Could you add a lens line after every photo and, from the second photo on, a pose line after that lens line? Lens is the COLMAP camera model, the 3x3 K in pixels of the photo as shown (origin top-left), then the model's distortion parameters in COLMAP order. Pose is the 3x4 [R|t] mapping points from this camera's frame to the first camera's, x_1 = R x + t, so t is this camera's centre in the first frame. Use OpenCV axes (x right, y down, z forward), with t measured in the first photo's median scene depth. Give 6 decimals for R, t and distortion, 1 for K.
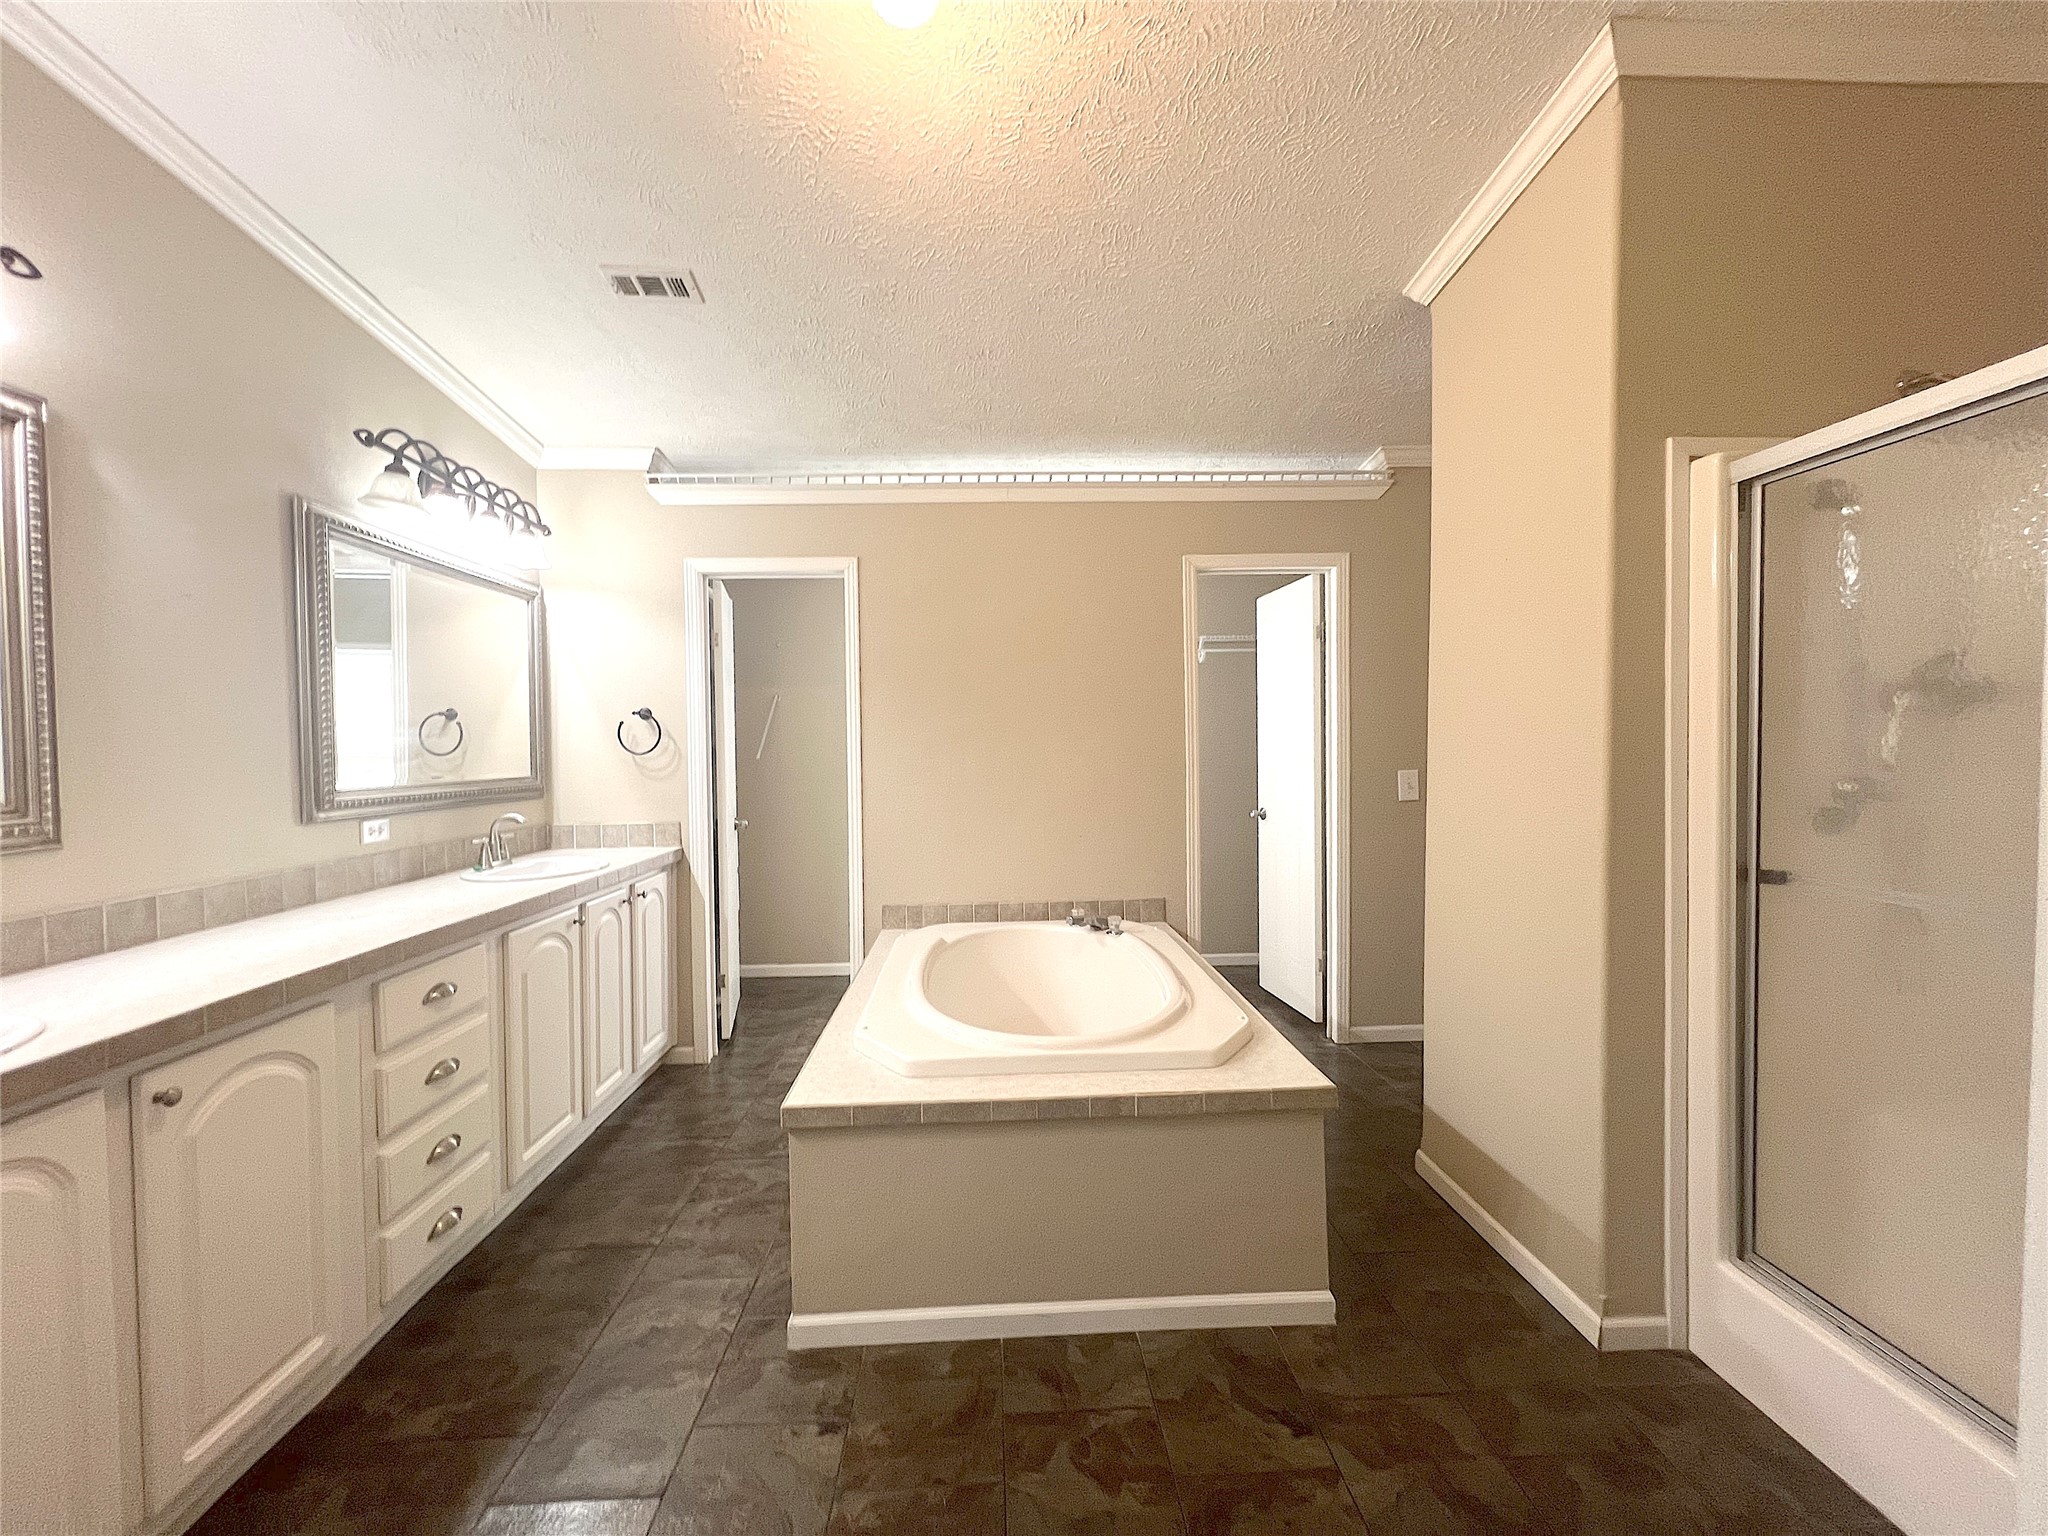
lens RADIAL K [[822.2, 0, 1023.1], [0, 822.2, 763.5], [0, 0, 1]] dist [-0.002579, 0.000418]
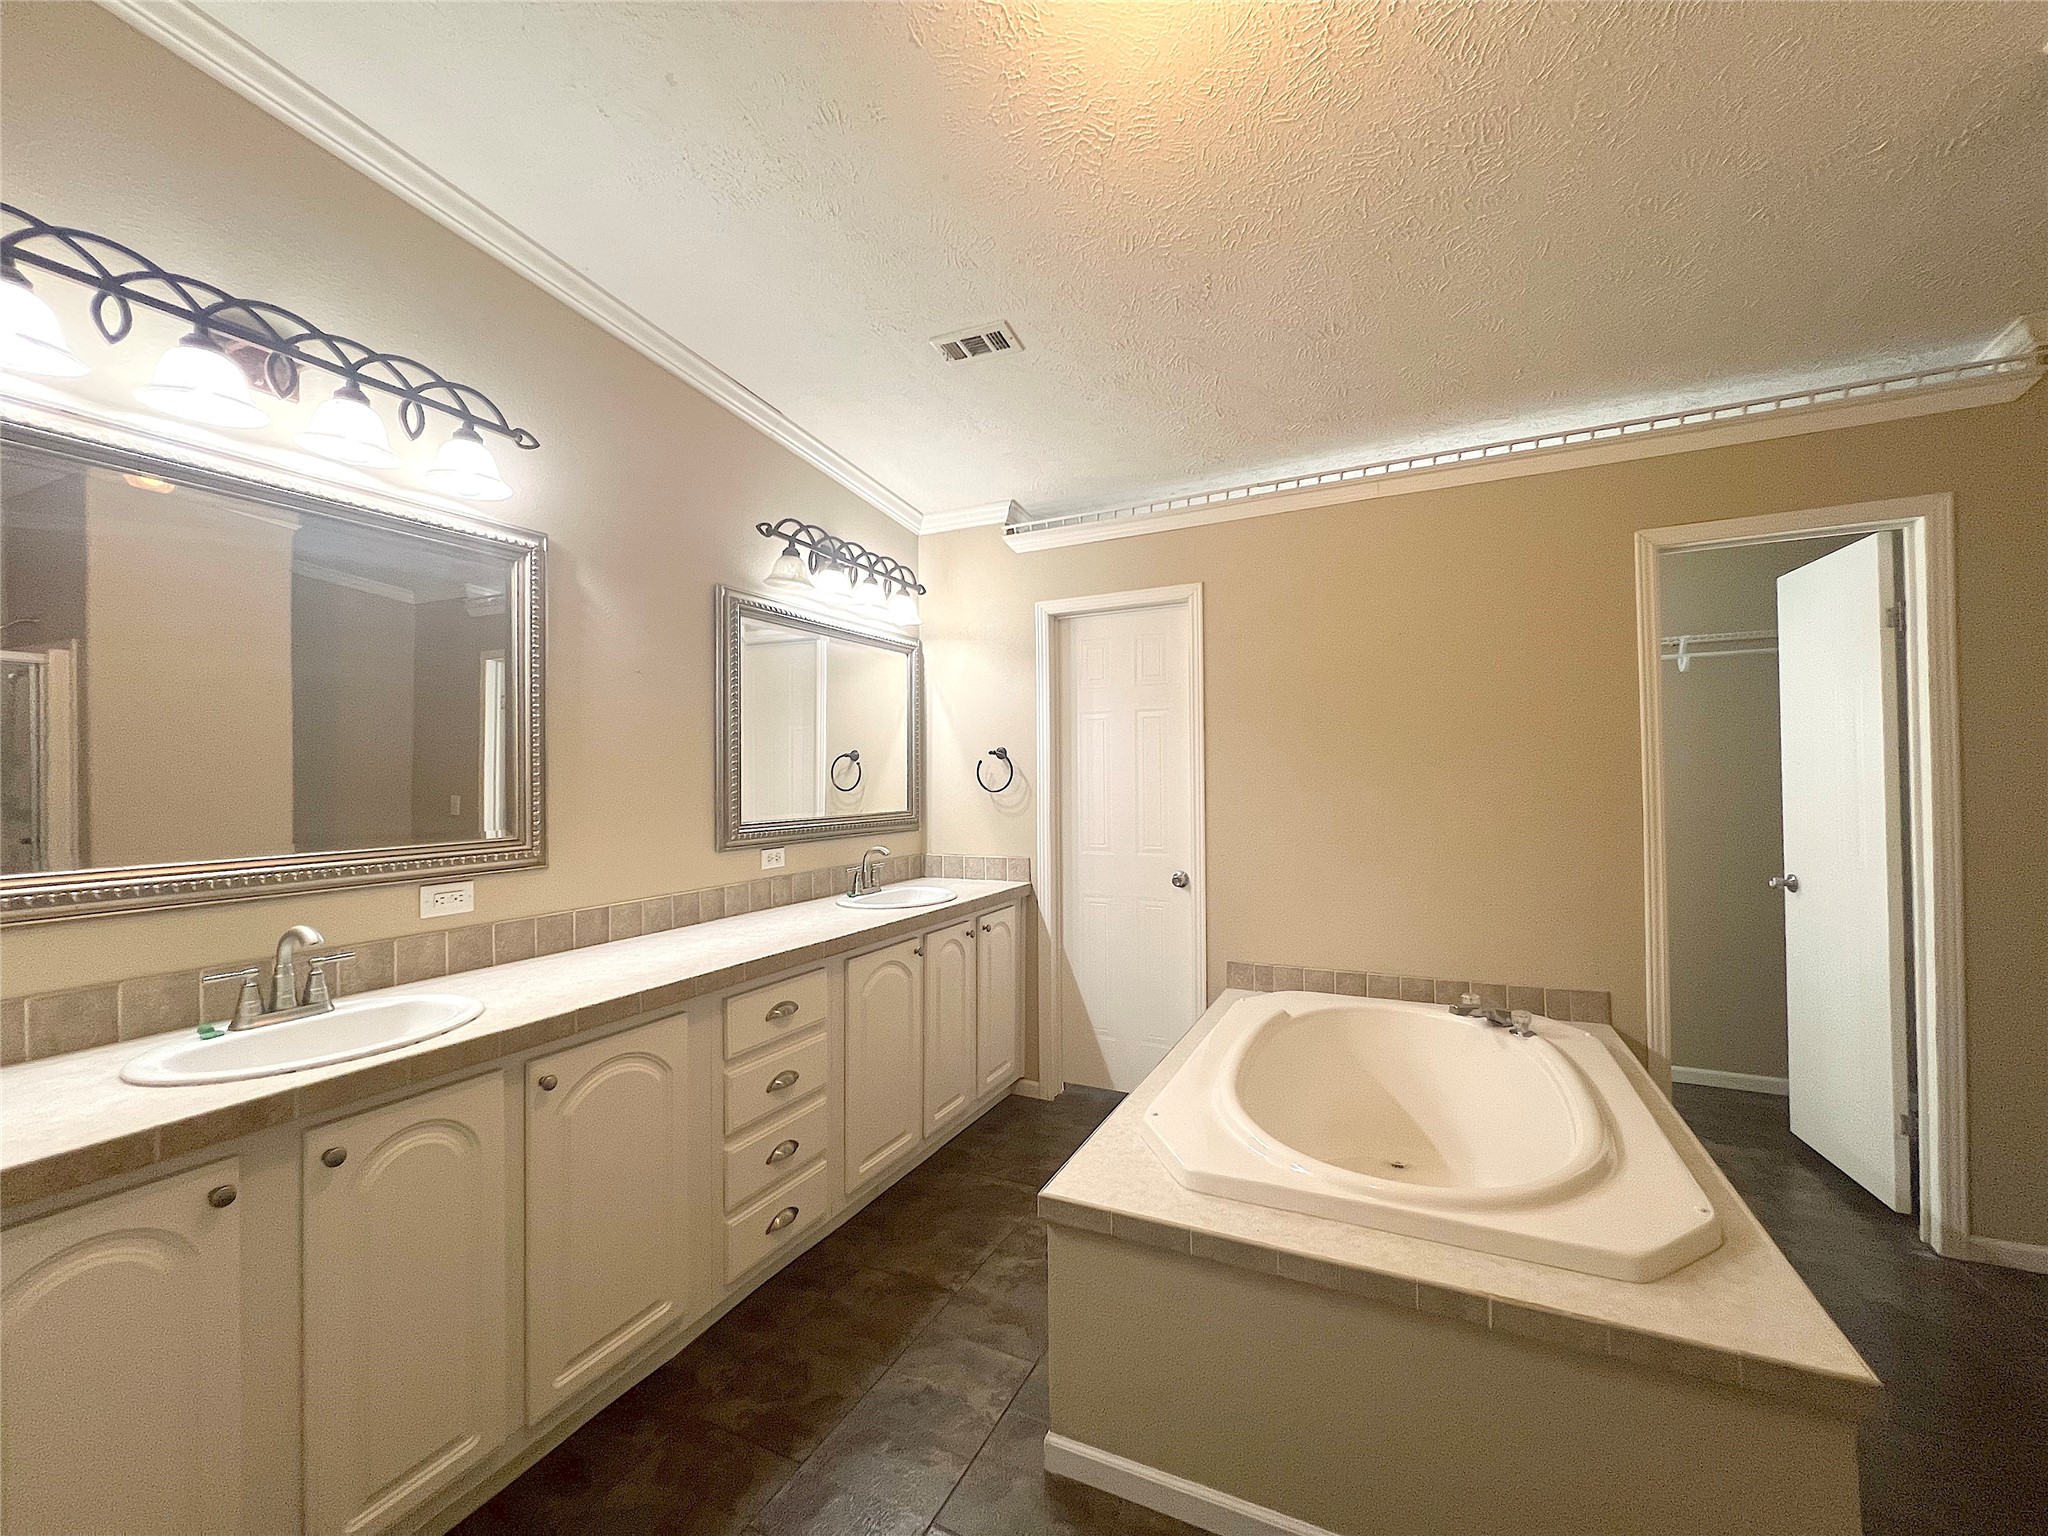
lens RADIAL K [[822.2, 0, 1020.7], [0, 822.2, 766.1], [0, 0, 1]] dist [-0.002579, 0.000418]
pose [[0.877221, -0.003248, -0.480076, 0.094332], [-0.010658, 0.999599, -0.026238, -0.024103], [0.479968, 0.028133, 0.876835, 0.132235]]
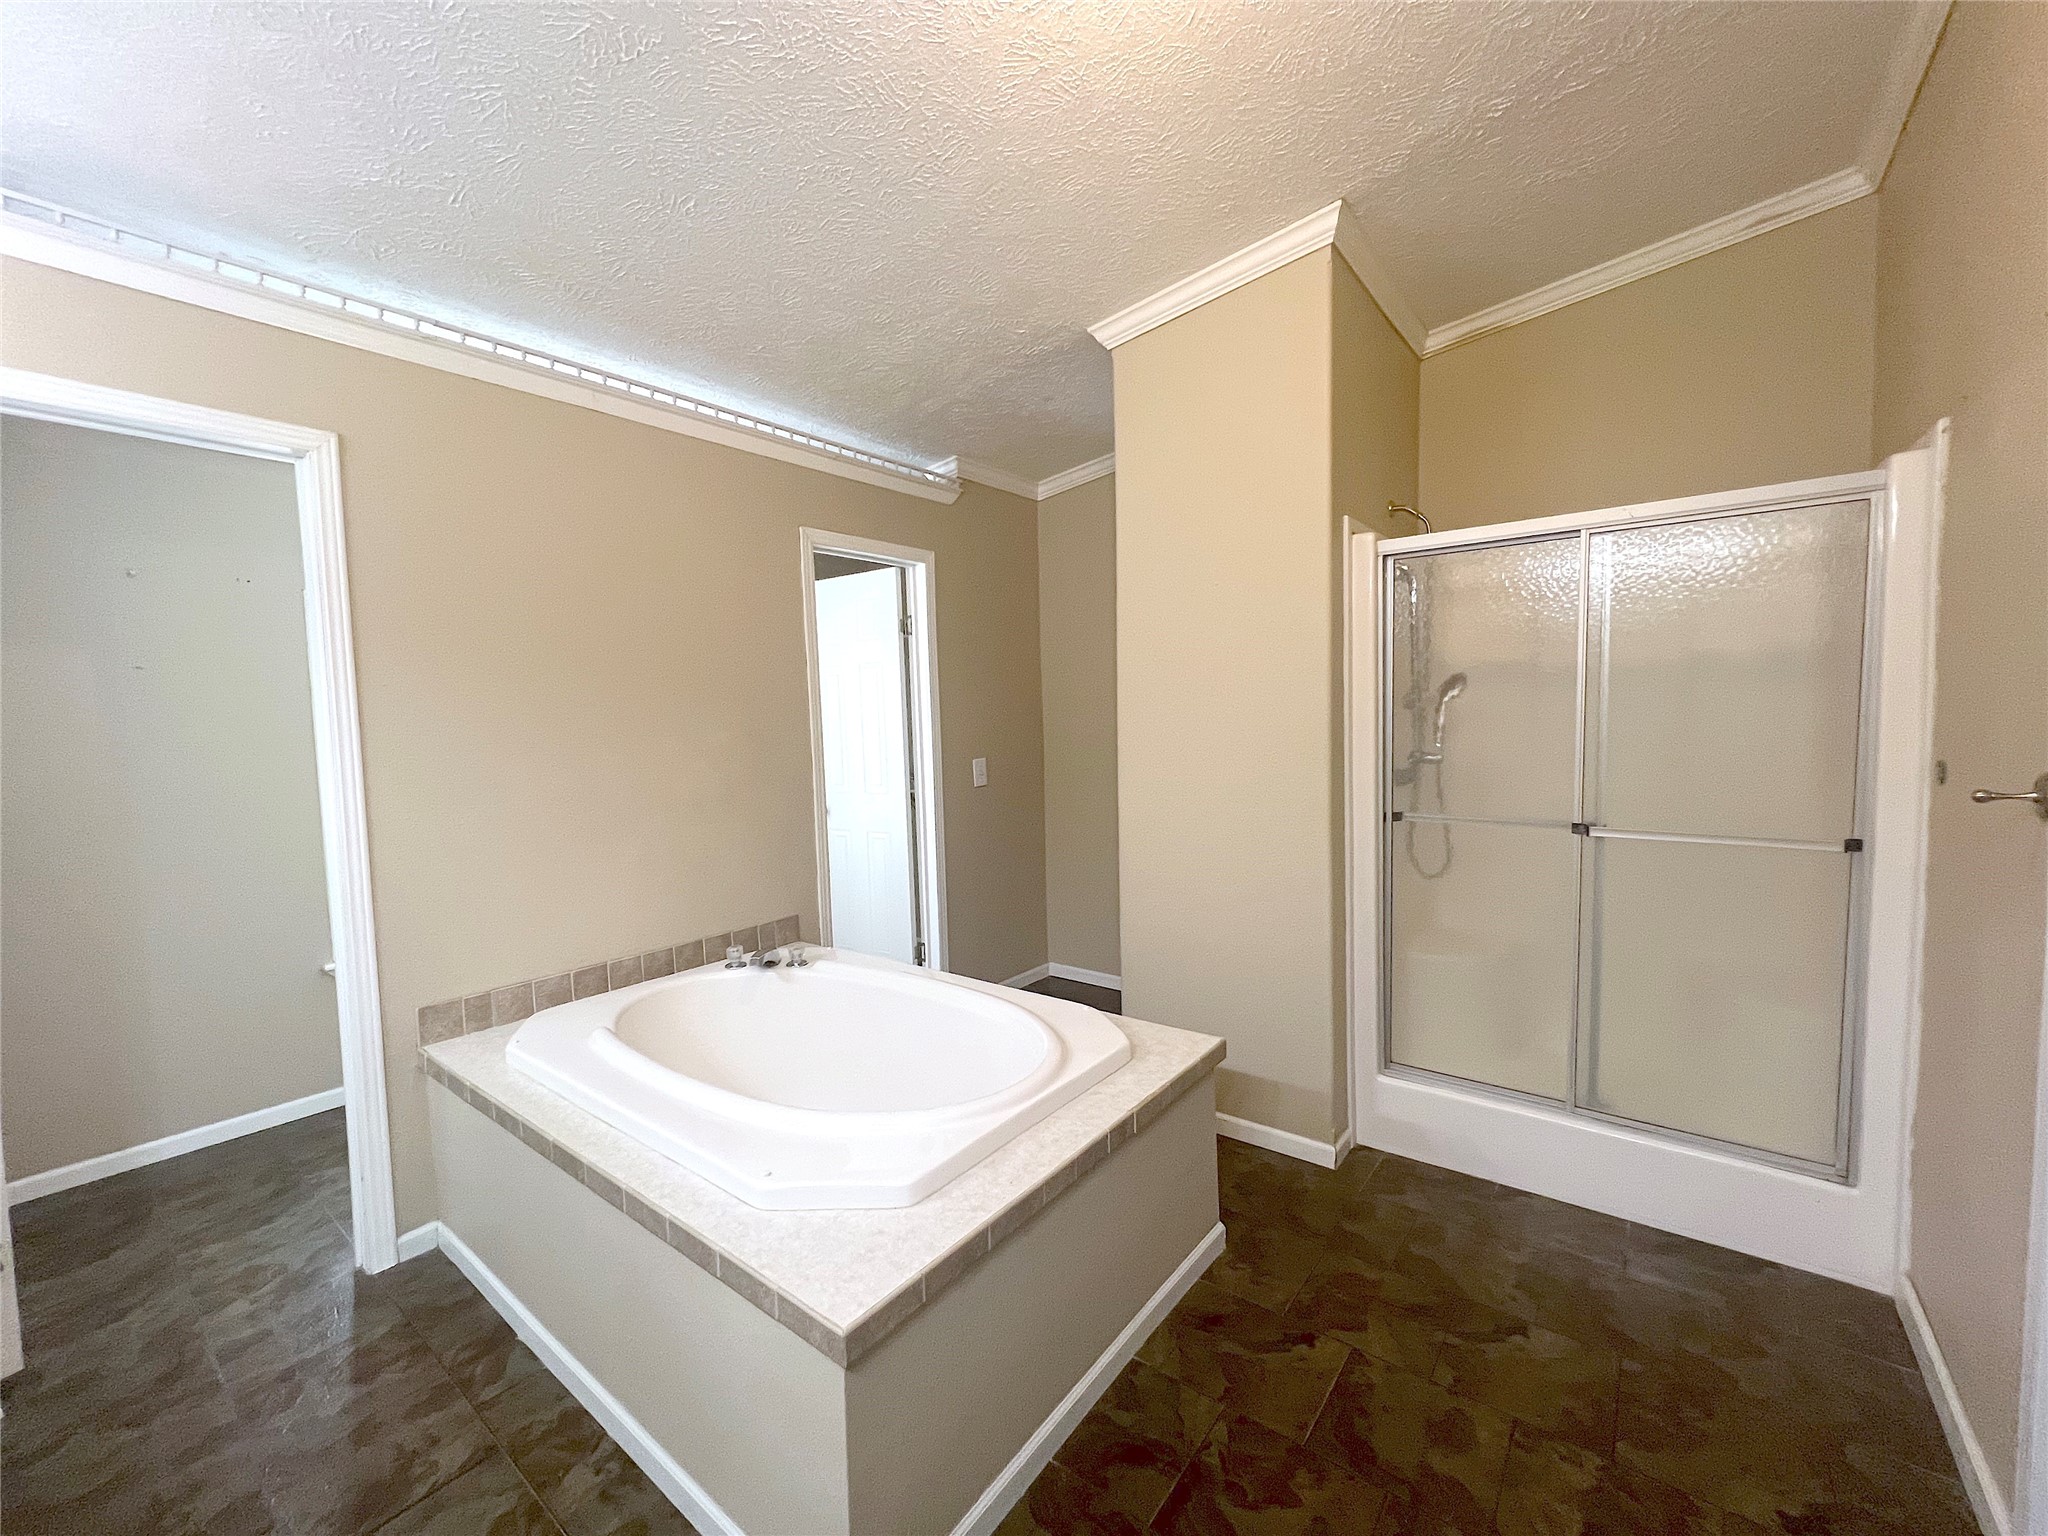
lens RADIAL K [[822.2, 0, 1020.7], [0, 822.2, 762.1], [0, 0, 1]] dist [-0.002579, 0.000418]
pose [[0.652630, -0.043735, 0.756413, -0.494277], [0.035604, 0.999000, 0.027042, -0.021518], [-0.756840, 0.009283, 0.653535, 0.364422]]
